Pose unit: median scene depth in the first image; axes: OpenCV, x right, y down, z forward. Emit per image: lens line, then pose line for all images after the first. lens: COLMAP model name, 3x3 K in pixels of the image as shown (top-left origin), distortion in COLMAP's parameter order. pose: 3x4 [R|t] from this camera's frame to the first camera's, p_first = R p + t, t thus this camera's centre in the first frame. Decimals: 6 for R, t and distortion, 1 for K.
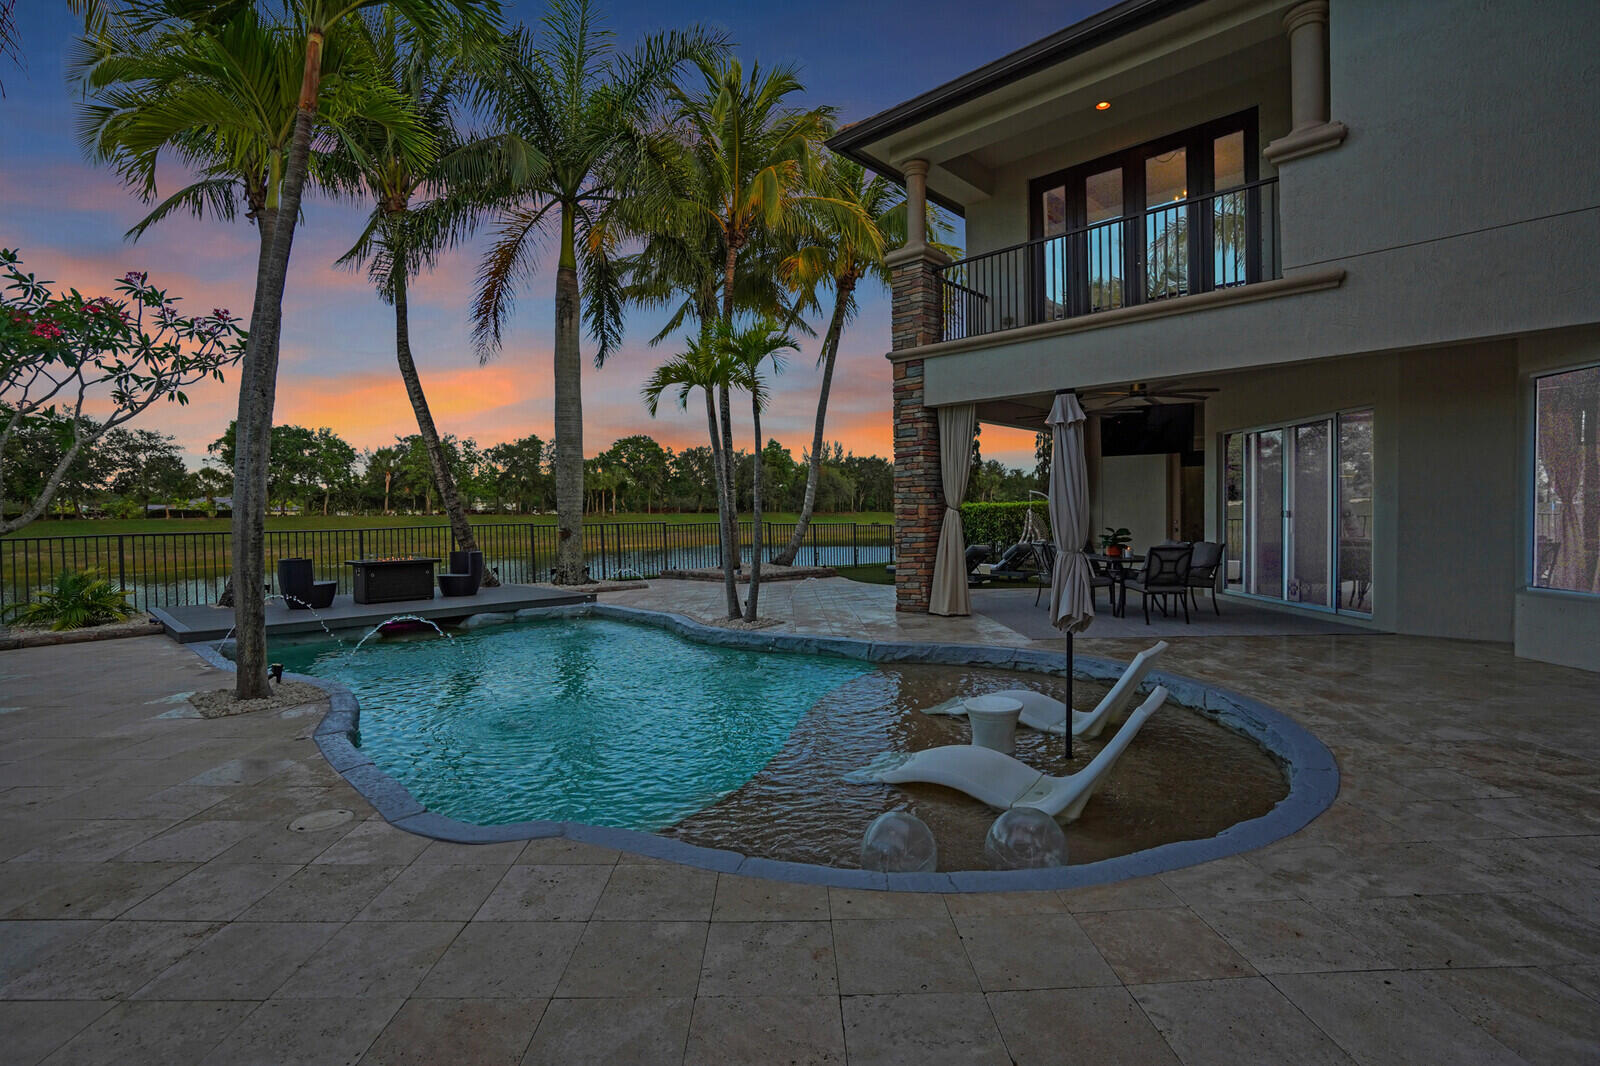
lens RADIAL K [[738.3, 0, 749.0], [0, 738.3, 520.9], [0, 0, 1]] dist [-0.023026, 0.000388]
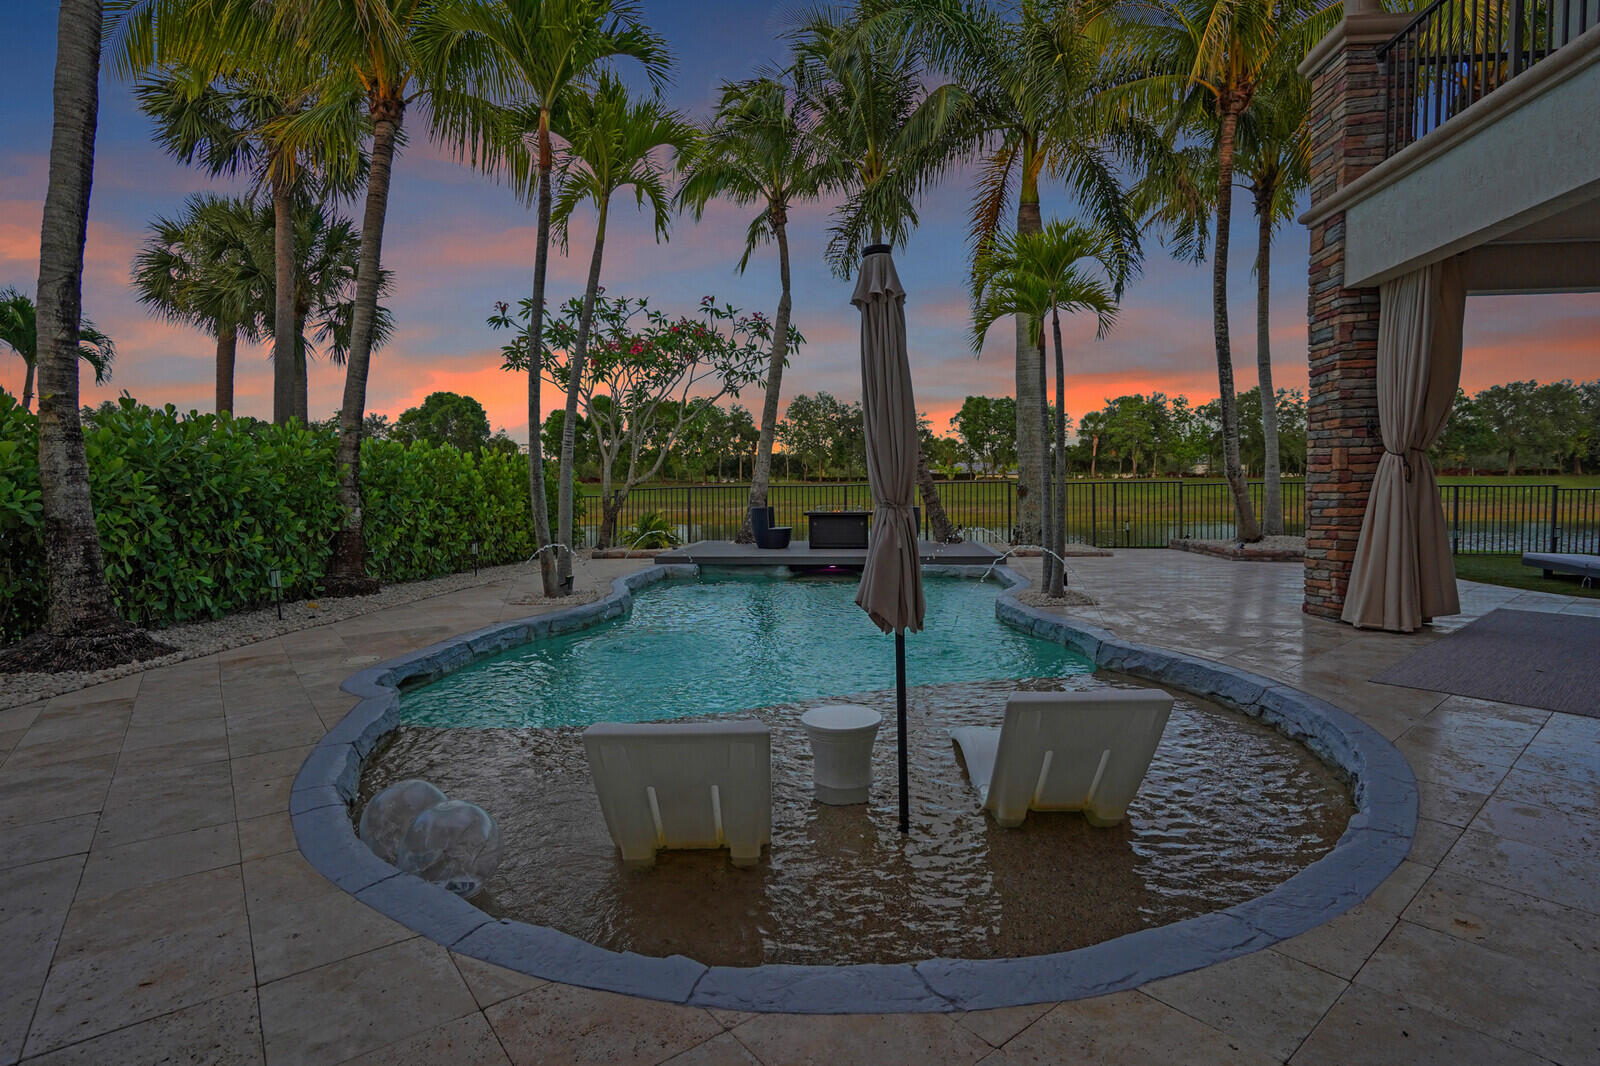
lens RADIAL K [[747.8, 0, 800.0], [0, 747.8, 533.0], [0, 0, 1]] dist [-0.064505, 0.022870]
pose [[0.637563, 0.053733, -0.768522, 0.294057], [-0.003427, 0.997753, 0.066917, 0.007343], [0.770391, -0.040030, 0.636314, 0.175651]]
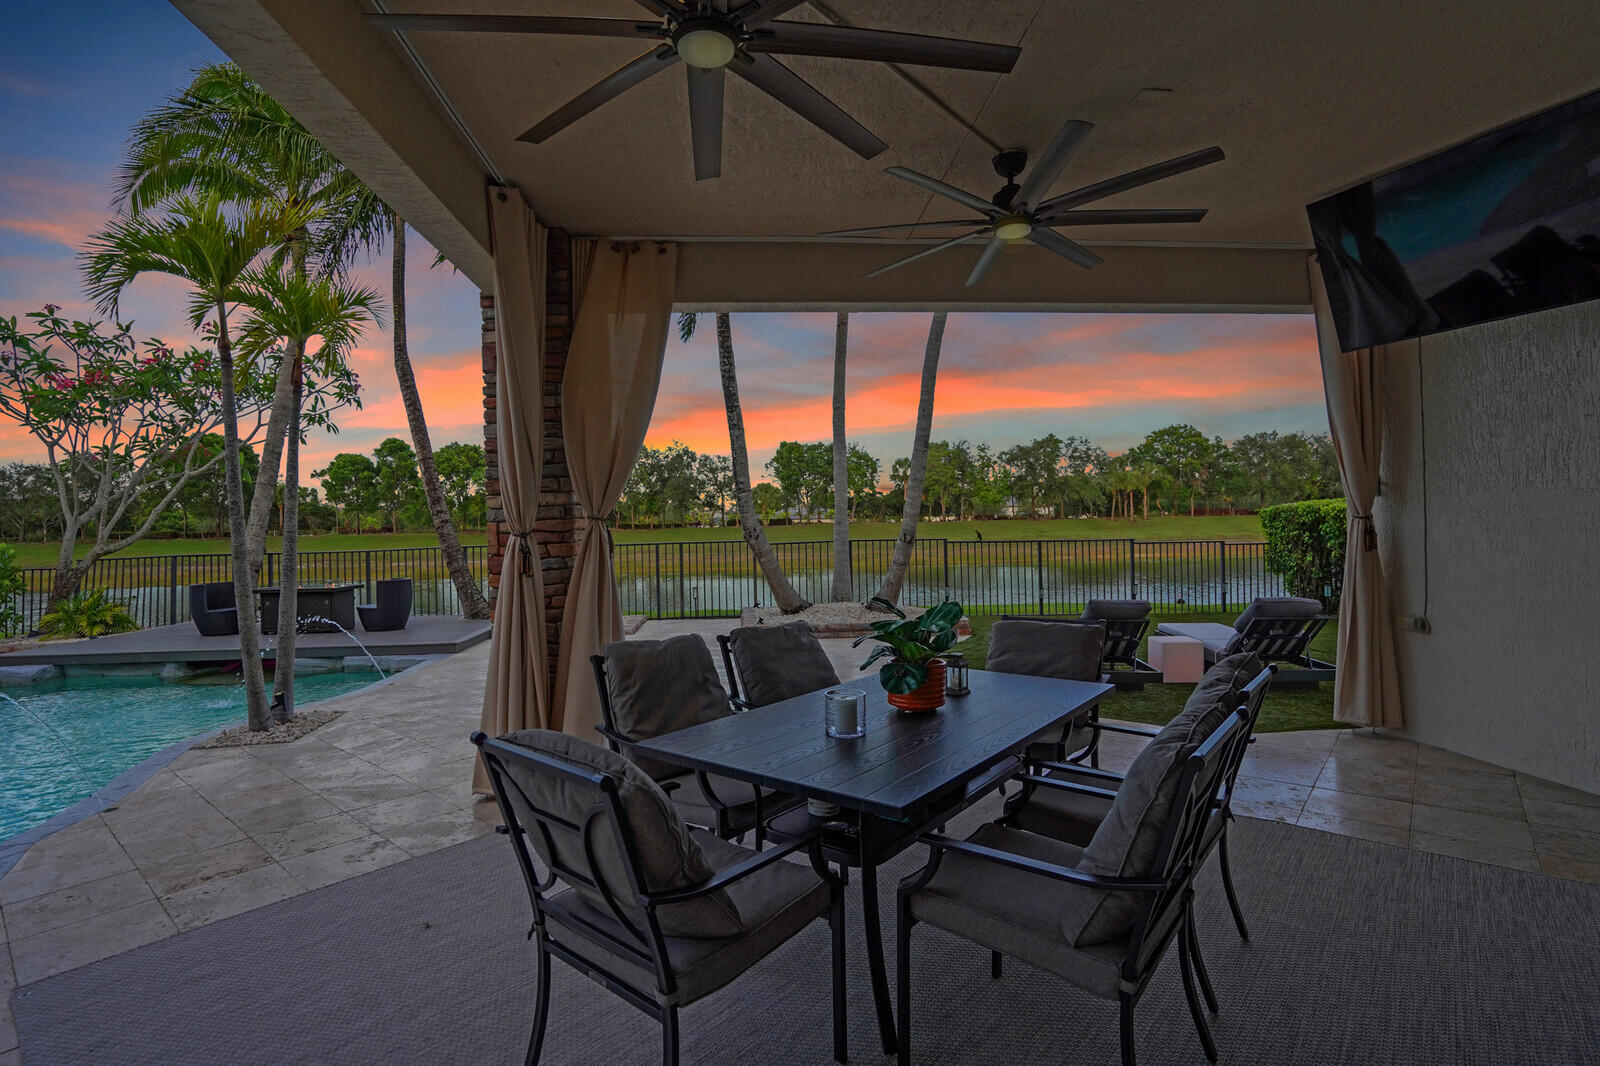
lens RADIAL K [[747.8, 0, 800.0], [0, 747.8, 533.0], [0, 0, 1]] dist [-0.064505, 0.022870]
pose [[0.772645, 0.000166, -0.634838, 0.455697], [0.007193, 0.999933, 0.009016, -0.014397], [0.634797, -0.011533, 0.772593, 0.560404]]
